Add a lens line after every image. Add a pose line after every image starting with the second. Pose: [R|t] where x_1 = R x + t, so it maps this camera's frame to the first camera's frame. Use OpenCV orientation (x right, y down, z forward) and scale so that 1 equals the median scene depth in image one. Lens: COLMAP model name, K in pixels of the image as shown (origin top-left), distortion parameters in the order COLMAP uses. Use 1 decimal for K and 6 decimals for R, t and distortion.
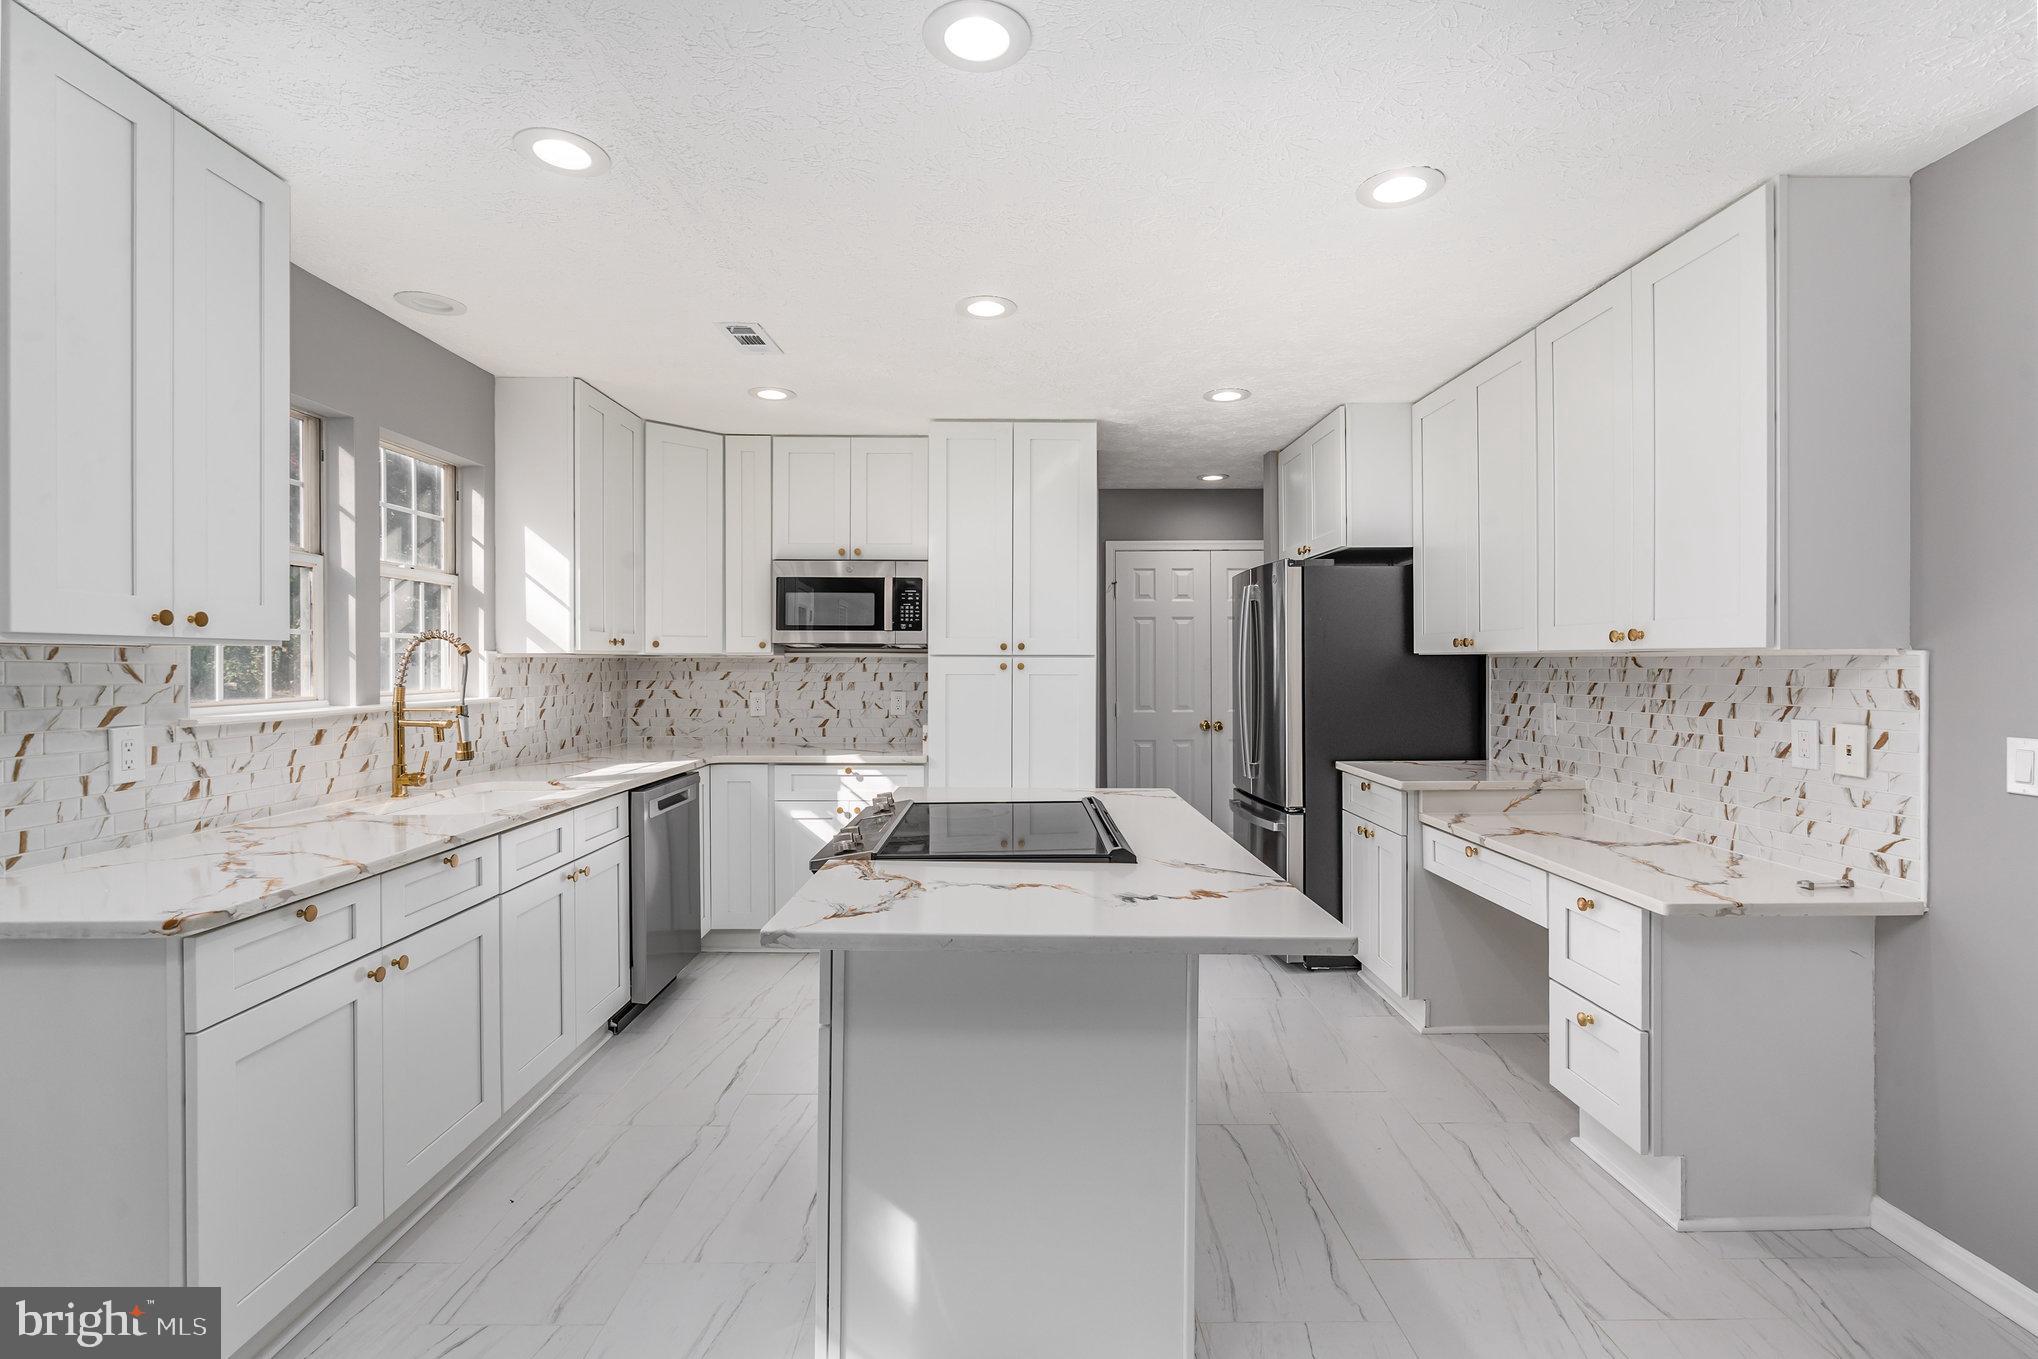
lens RADIAL K [[921.4, 0, 1008.4], [0, 921.4, 667.7], [0, 0, 1]] dist [-0.001373, 0.000164]
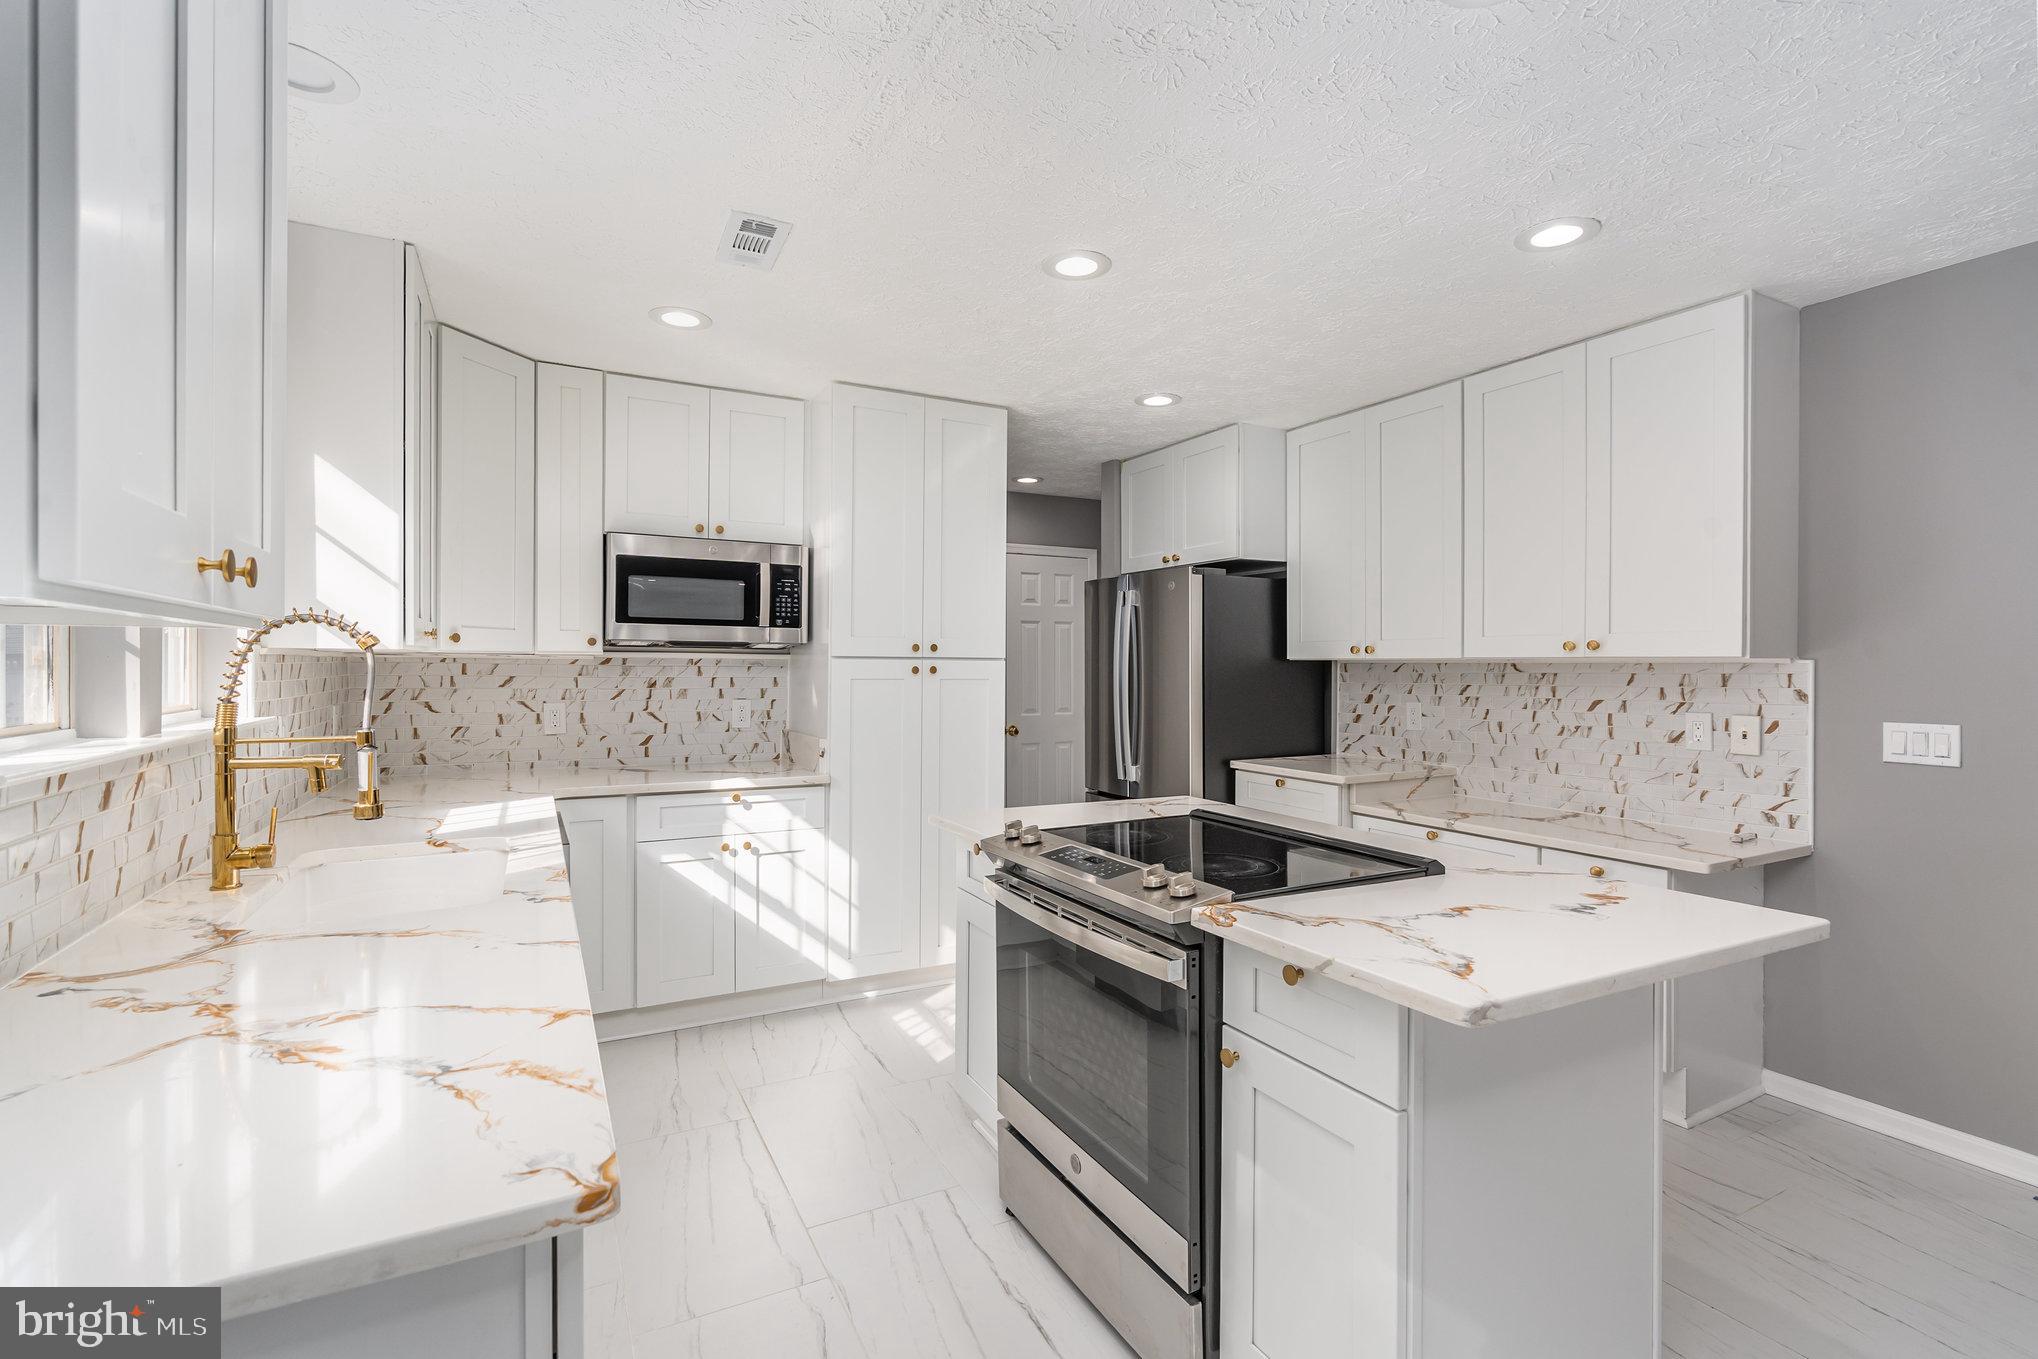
lens RADIAL K [[921.4, 0, 1011.4], [0, 921.4, 673.3], [0, 0, 1]] dist [-0.001373, 0.000164]
pose [[0.888140, 0.000231, 0.459573, -0.401732], [-0.001139, 0.999998, 0.001699, 0.000079], [-0.459572, -0.002032, 0.888138, 0.199903]]
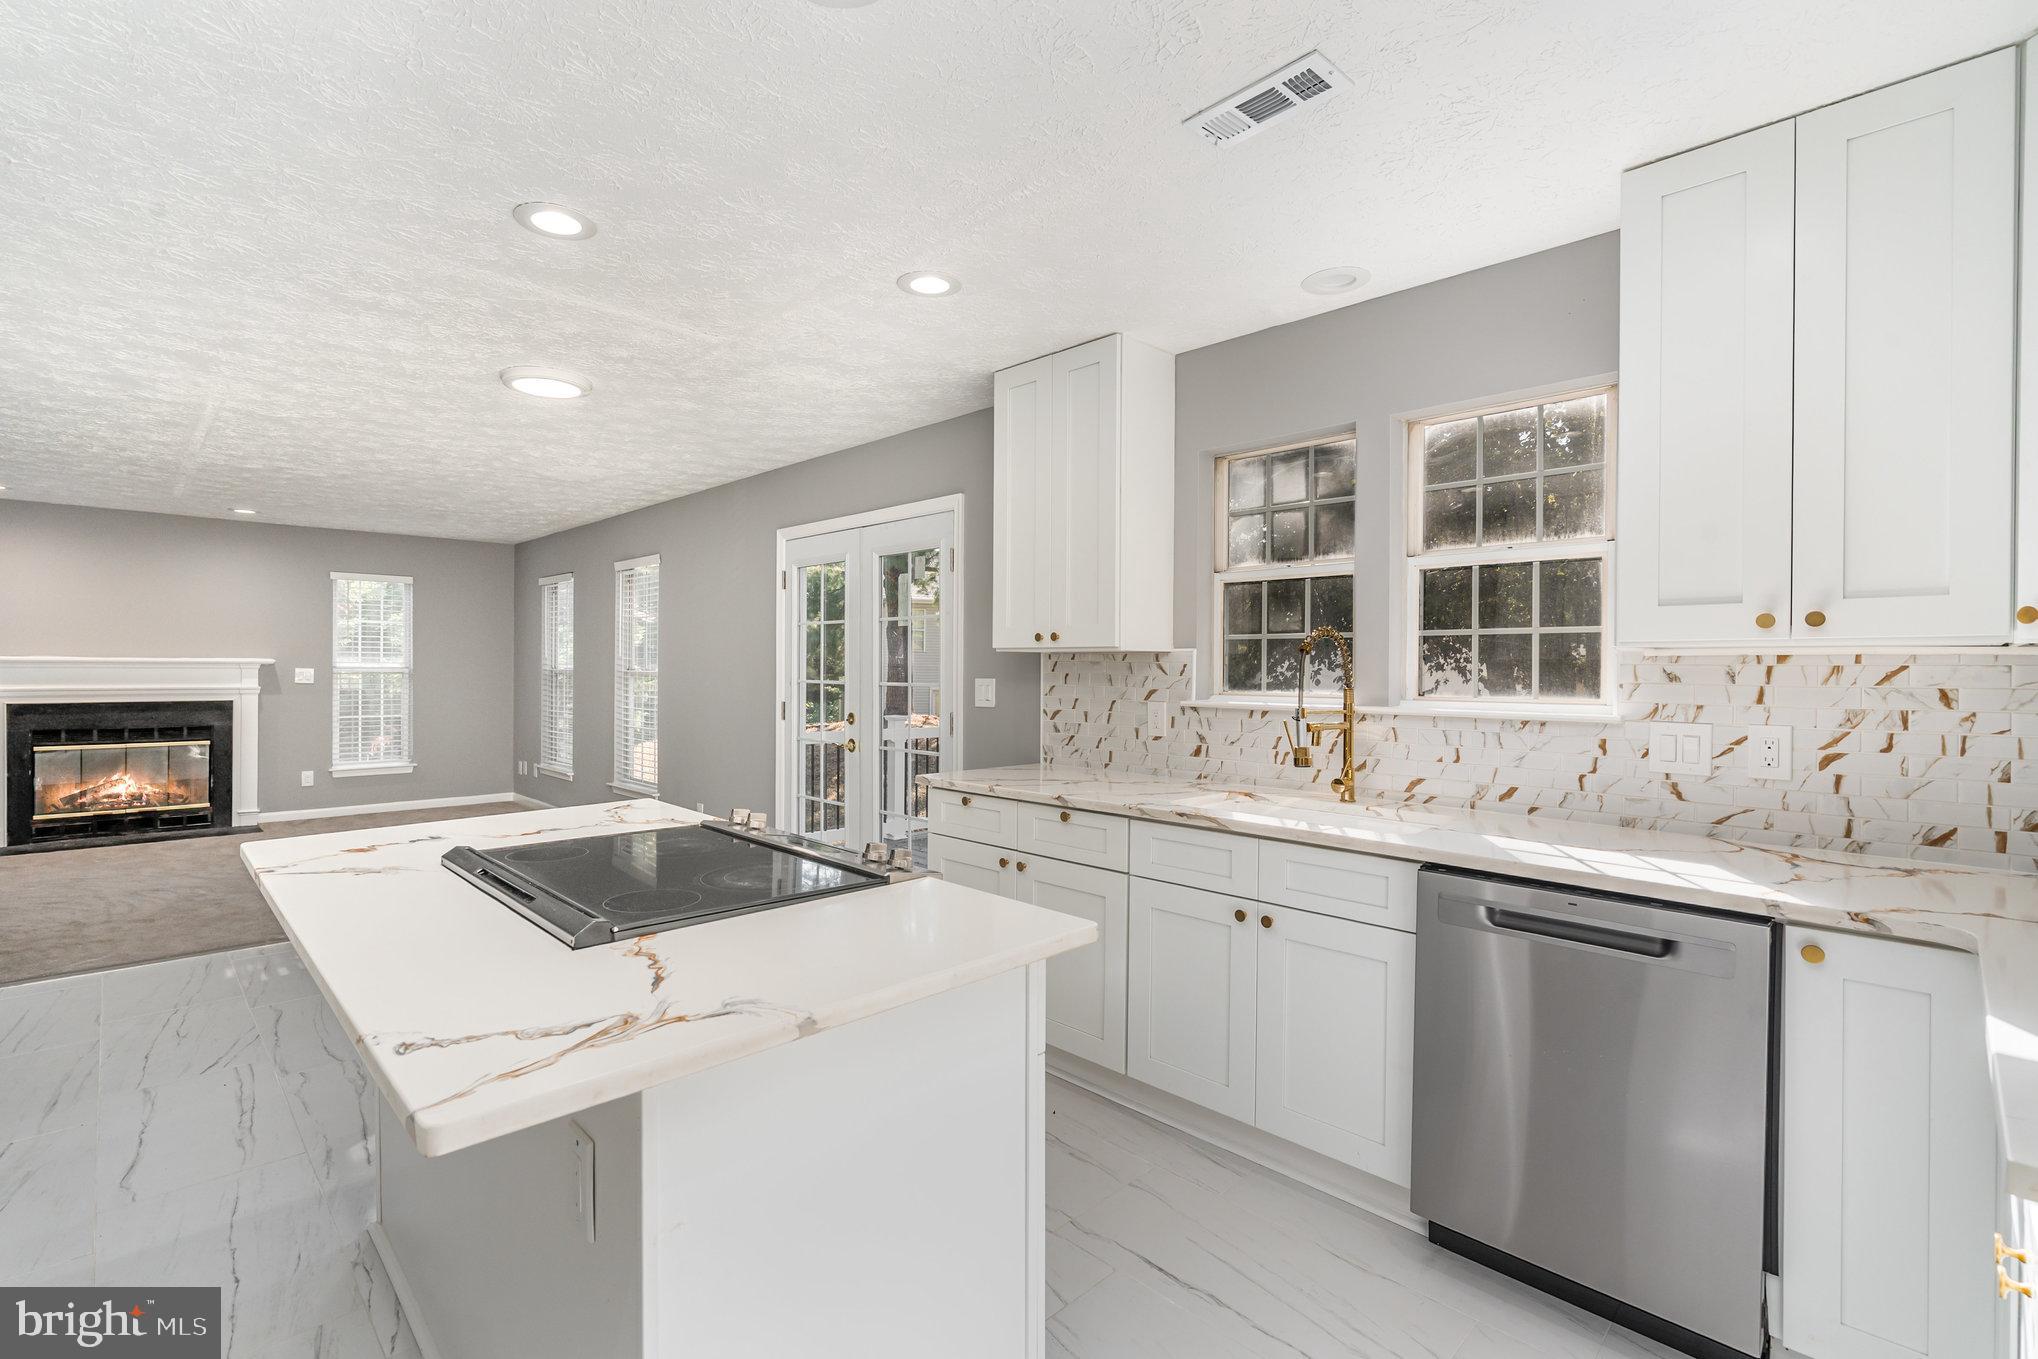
lens RADIAL K [[921.4, 0, 1015.6], [0, 921.4, 671.0], [0, 0, 1]] dist [-0.001373, 0.000164]
pose [[-0.712056, -0.000669, -0.702122, 0.219959], [-0.010264, 0.999903, 0.009456, -0.001954], [0.702047, 0.013940, -0.711994, 1.194503]]
